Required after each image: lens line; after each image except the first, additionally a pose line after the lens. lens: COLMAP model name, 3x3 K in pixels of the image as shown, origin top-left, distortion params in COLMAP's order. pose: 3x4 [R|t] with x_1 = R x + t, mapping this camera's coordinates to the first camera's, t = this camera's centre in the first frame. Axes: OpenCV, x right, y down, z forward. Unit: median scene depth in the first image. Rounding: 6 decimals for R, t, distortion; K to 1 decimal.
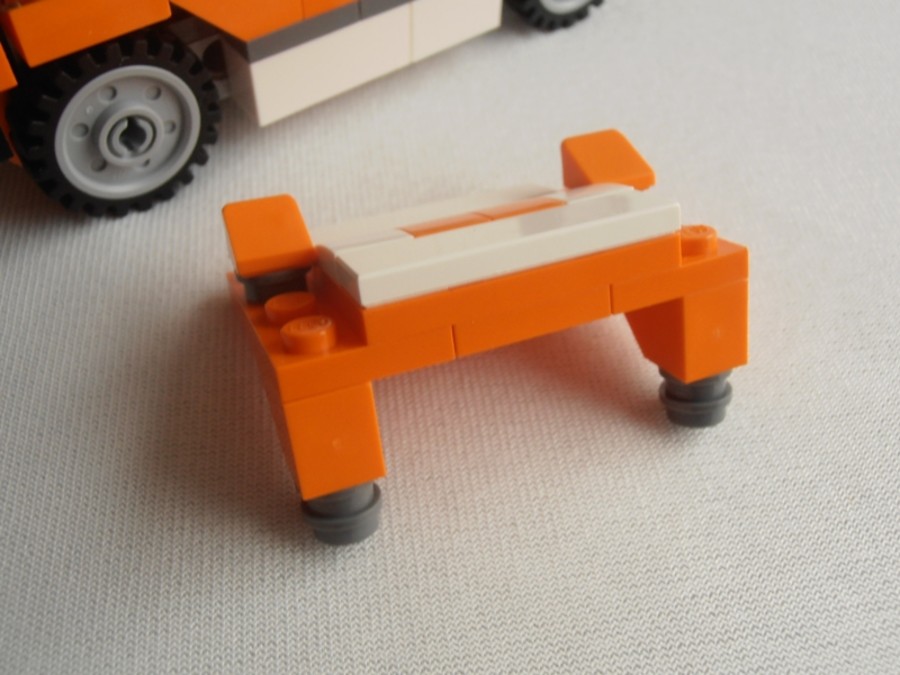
lens RADIAL K [[938.6, 0, 447.8], [0, 938.6, 335.8], [0, 0, 1]] dist [-0.021179, 0.042662]
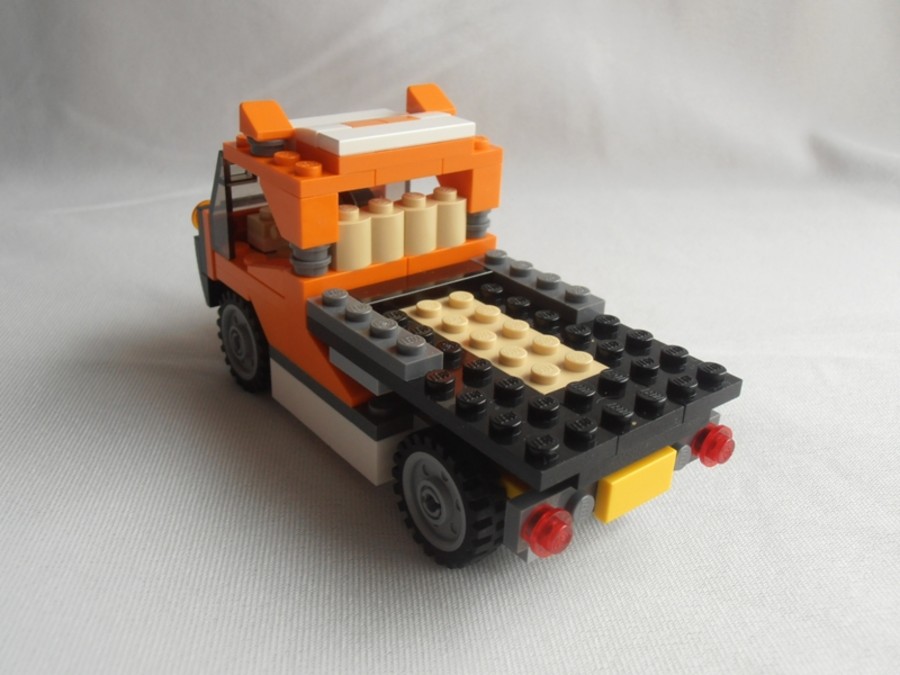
lens RADIAL K [[938.6, 0, 447.8], [0, 938.6, 335.8], [0, 0, 1]] dist [-0.021179, 0.042662]
pose [[0.950942, 0.028432, 0.308059, -0.426667], [-0.048051, 0.997258, 0.056289, 0.209398], [-0.305613, -0.068331, 0.949701, -0.968072]]
